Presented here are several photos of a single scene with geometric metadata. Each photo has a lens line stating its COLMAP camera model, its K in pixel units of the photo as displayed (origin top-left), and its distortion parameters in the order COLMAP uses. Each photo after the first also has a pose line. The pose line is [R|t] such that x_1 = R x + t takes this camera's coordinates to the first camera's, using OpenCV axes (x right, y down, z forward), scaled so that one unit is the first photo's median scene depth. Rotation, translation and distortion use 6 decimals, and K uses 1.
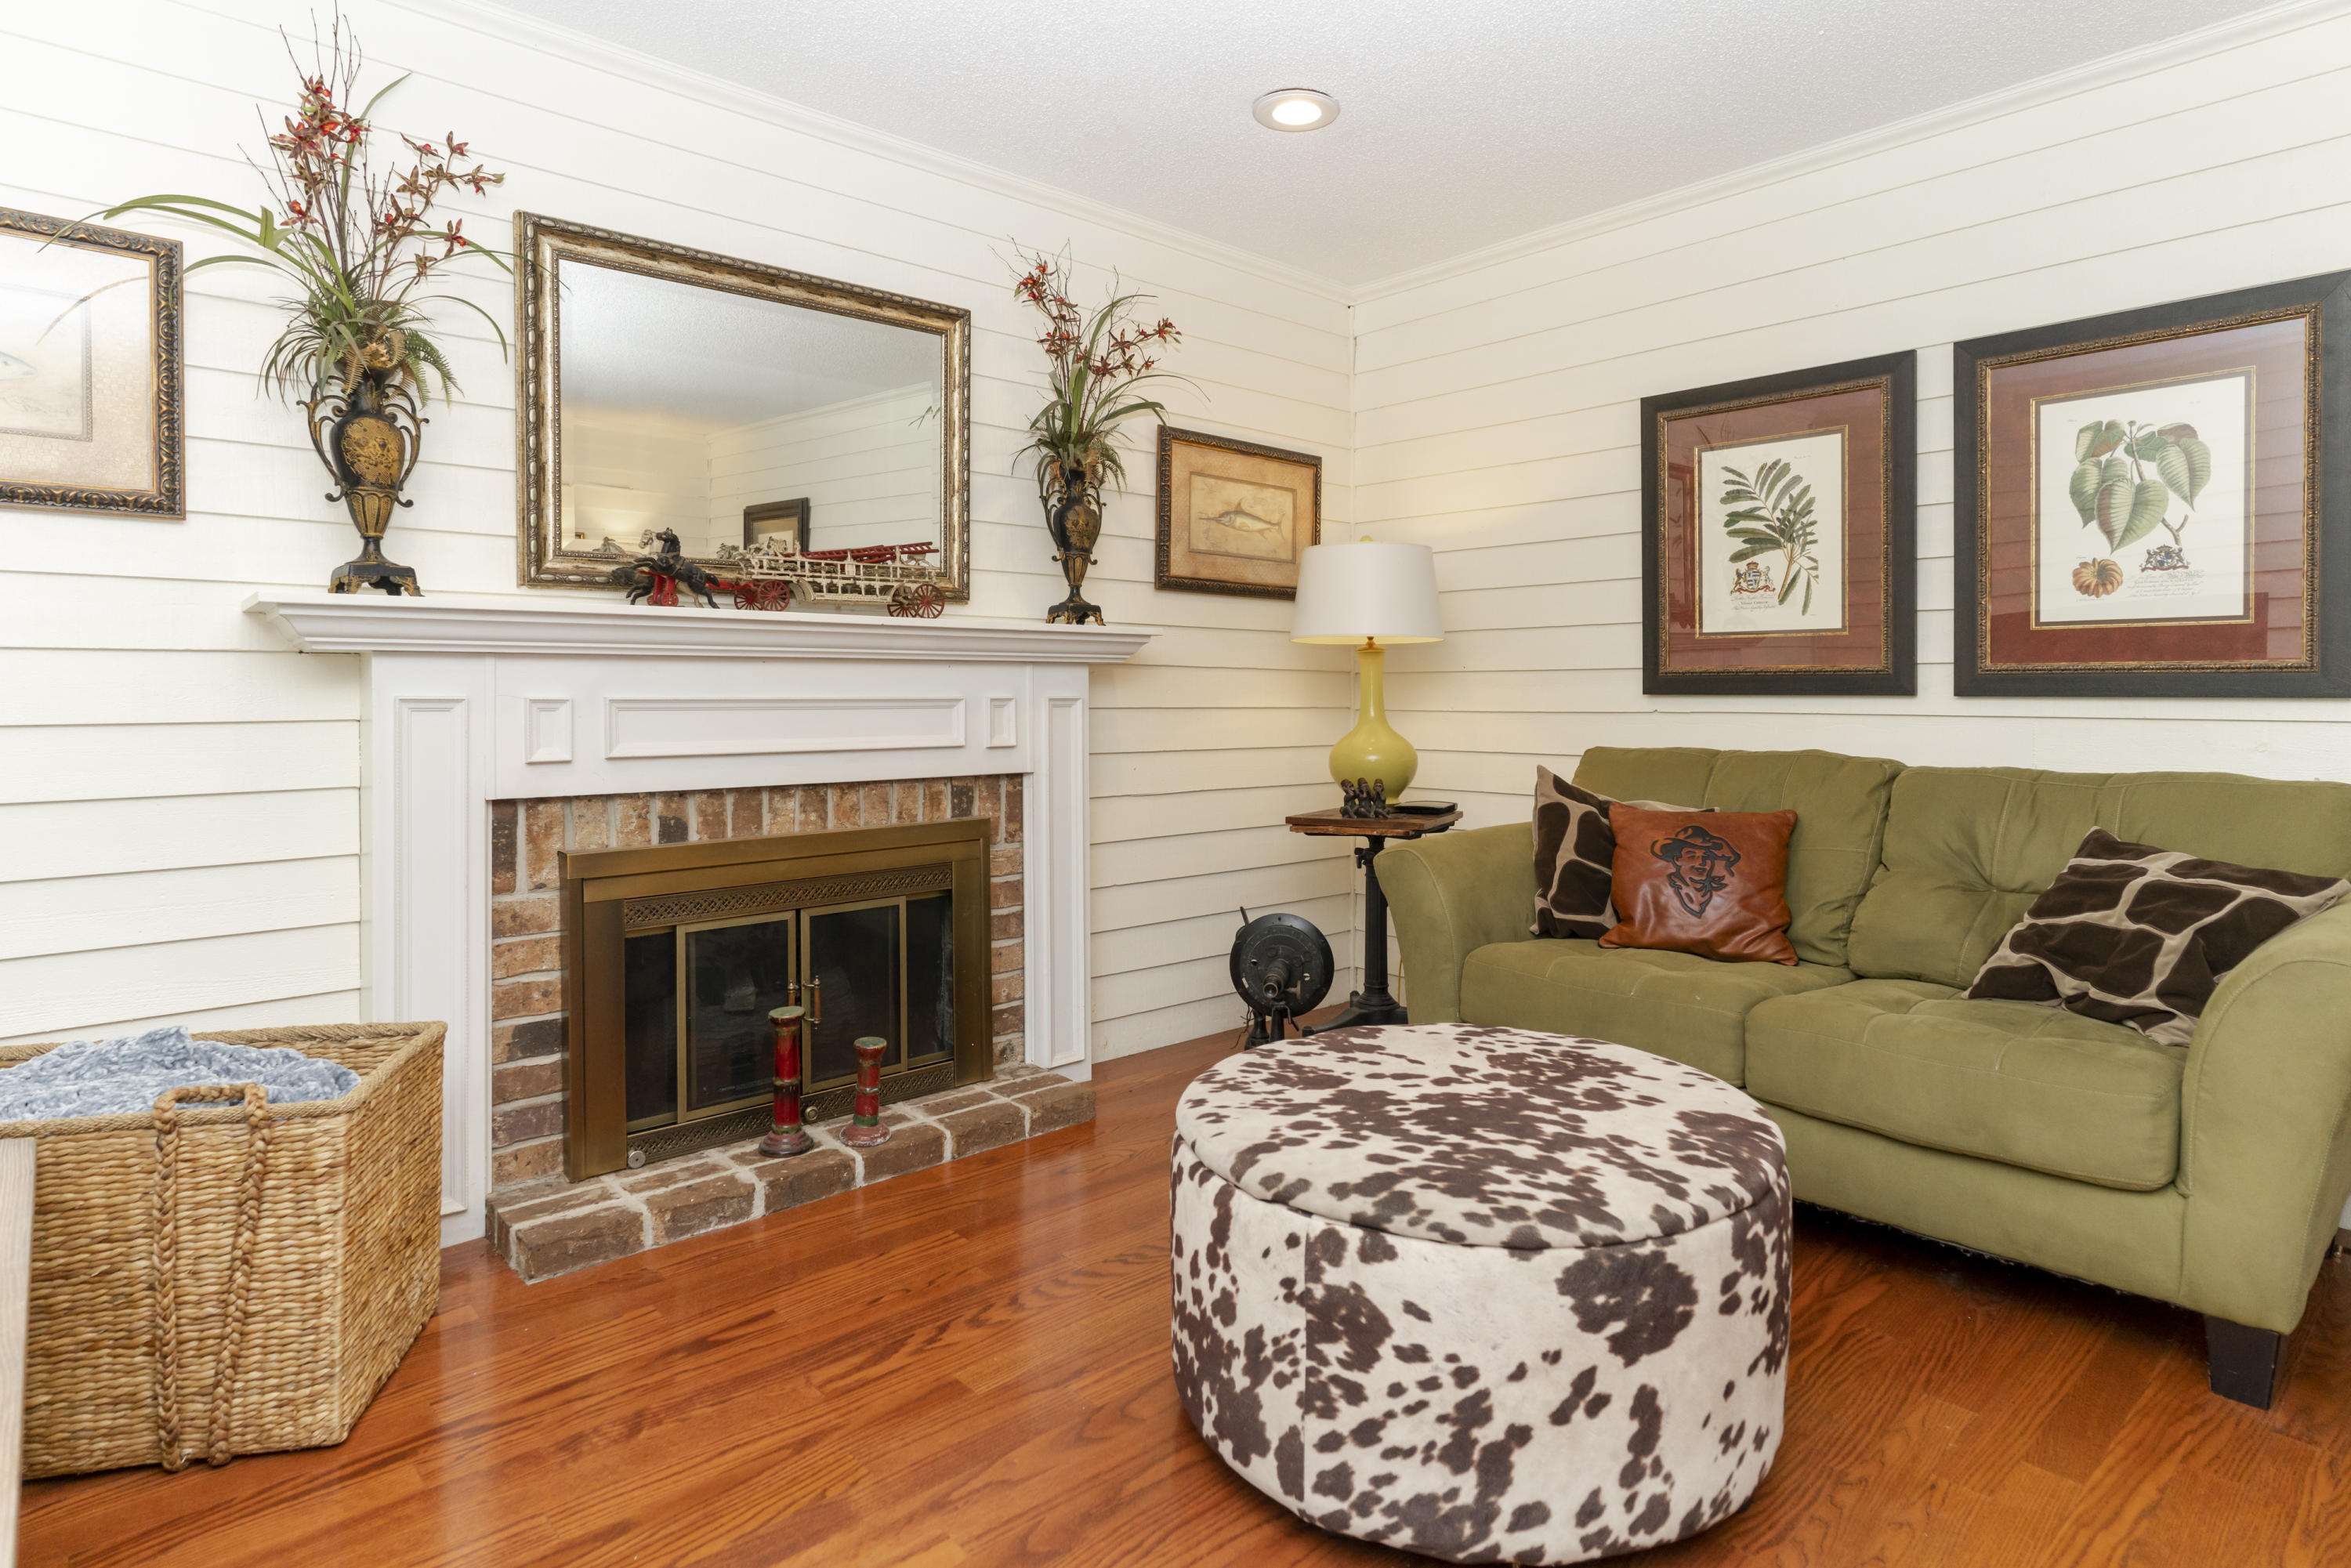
lens RADIAL K [[1268.1, 0, 1178.7], [0, 1268.1, 717.4], [0, 0, 1]] dist [-0.013673, -0.000184]
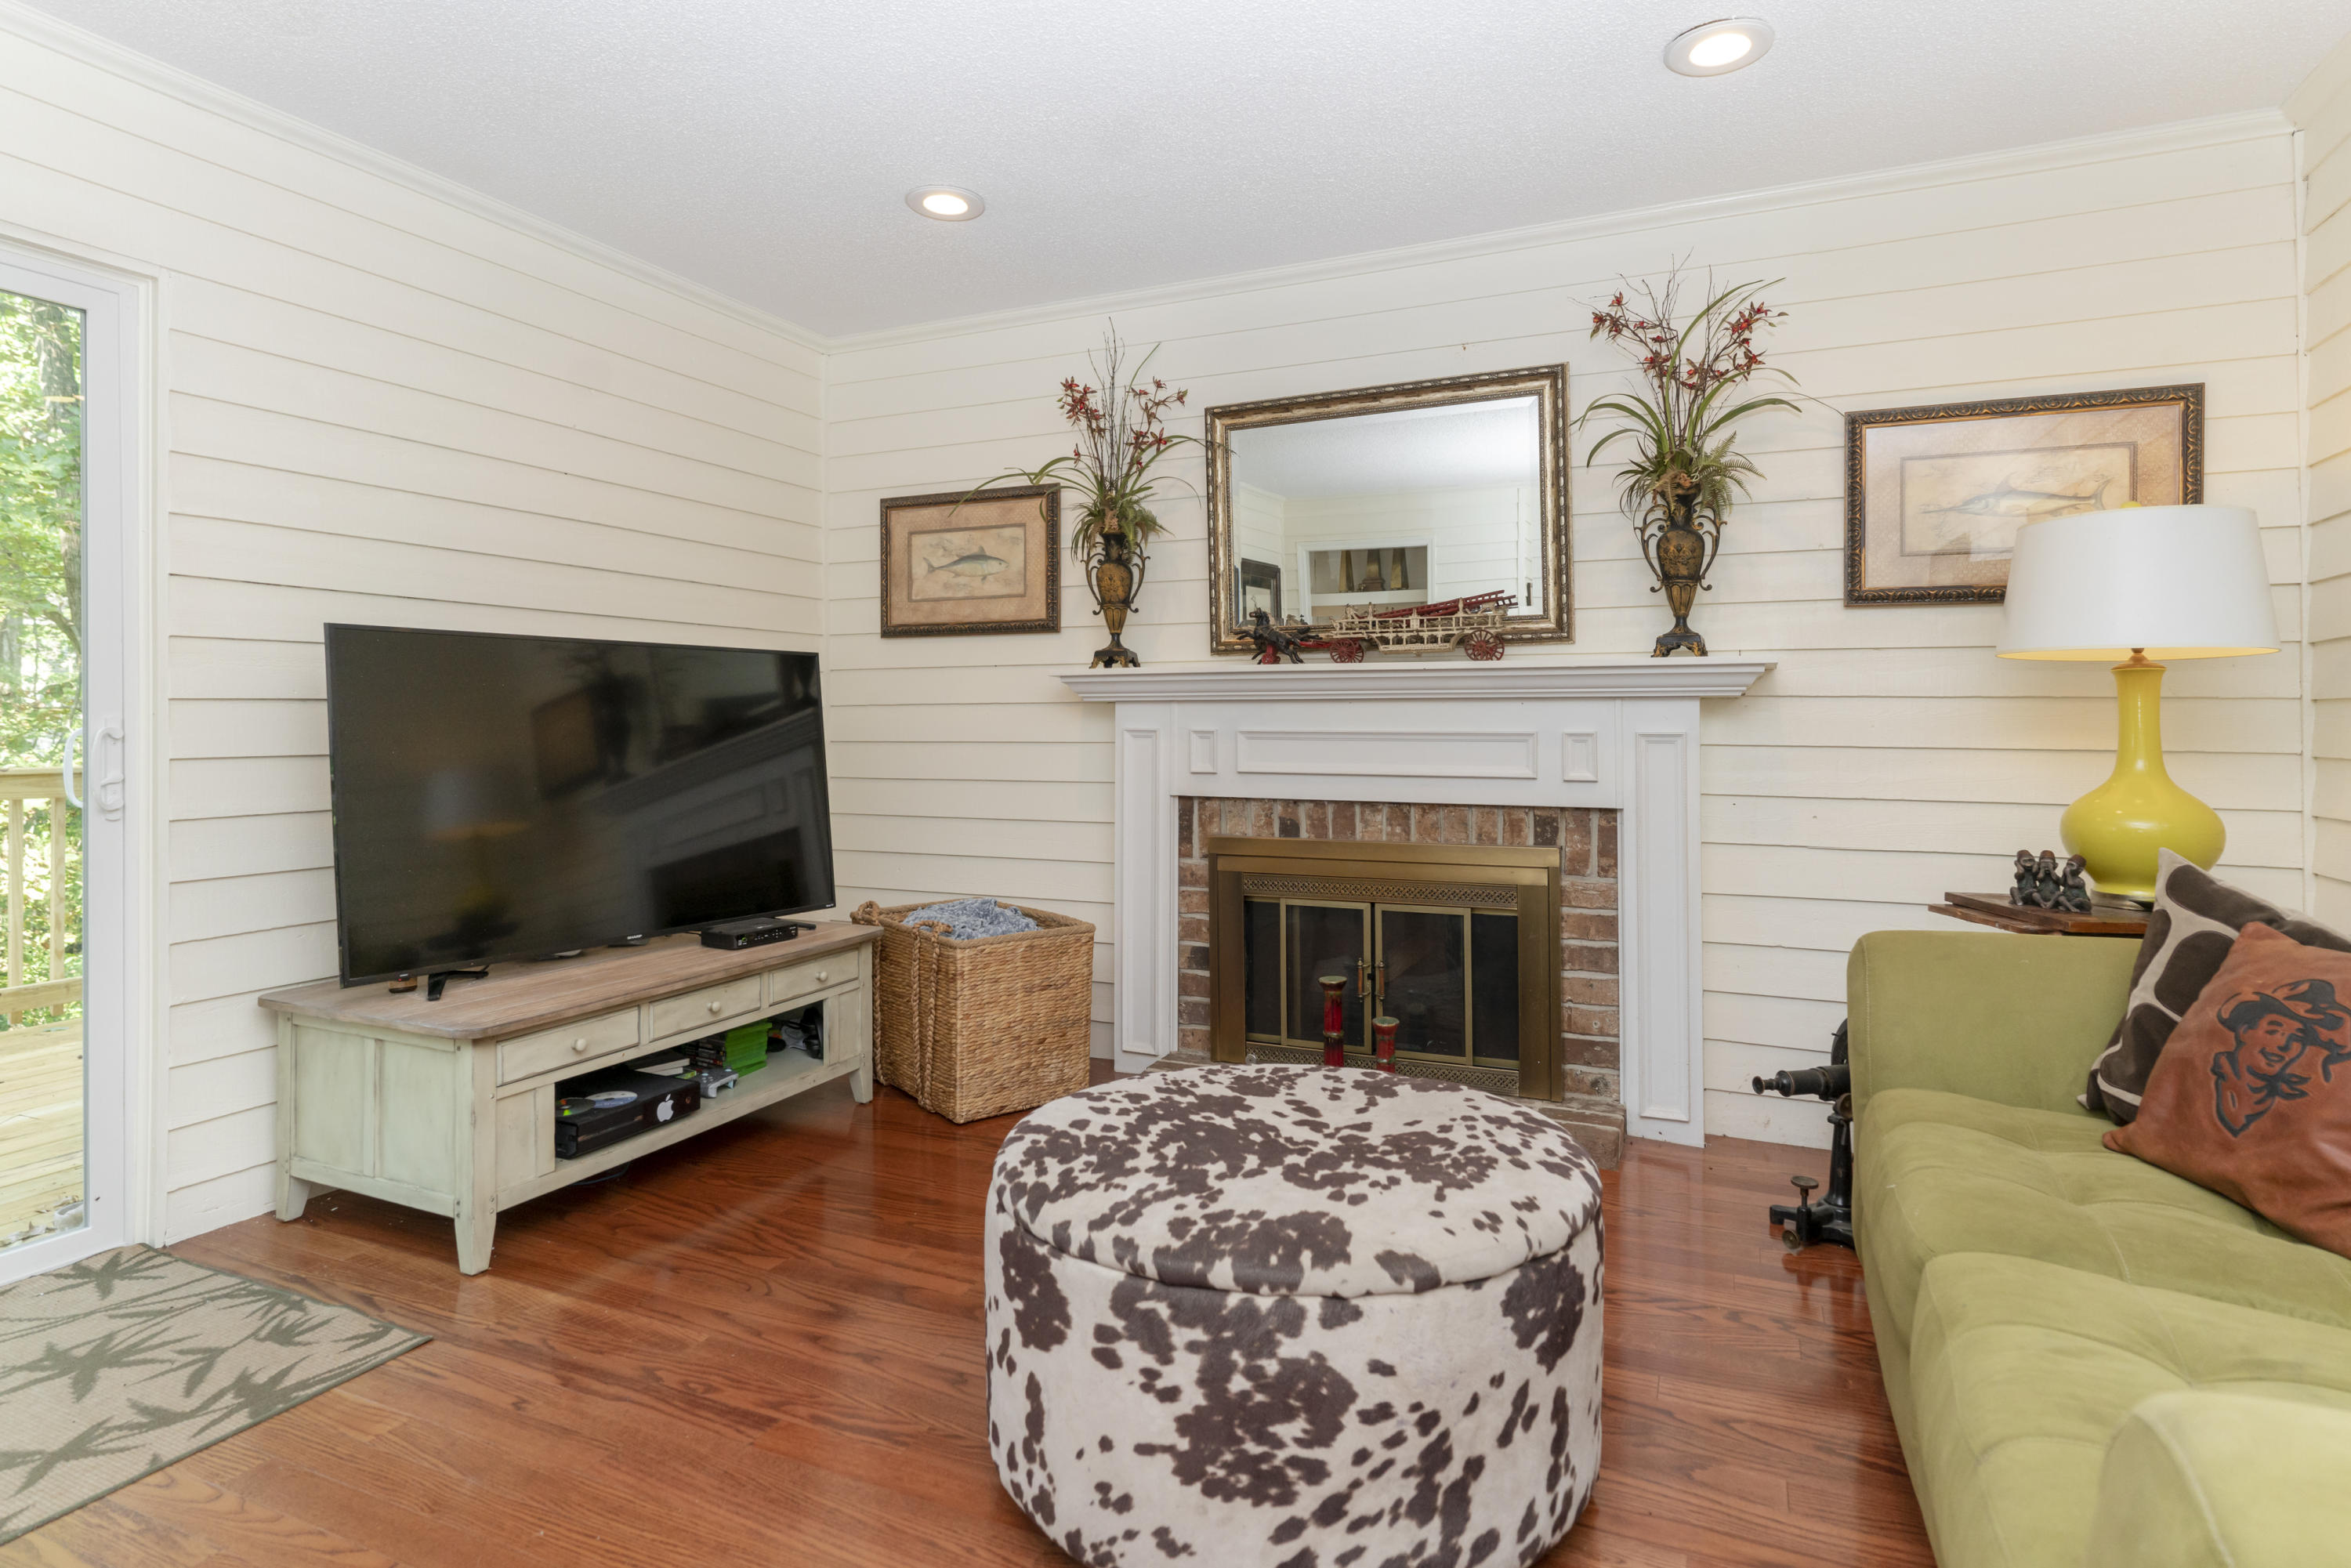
lens RADIAL K [[1207.0, 0, 1181.4], [0, 1207.0, 723.5], [0, 0, 1]] dist [-0.000759, -0.000236]
pose [[0.402330, 0.002451, -0.915491, 0.775626], [-0.018866, 0.999806, -0.005614, -0.014192], [0.915300, 0.019530, 0.402299, 0.390708]]
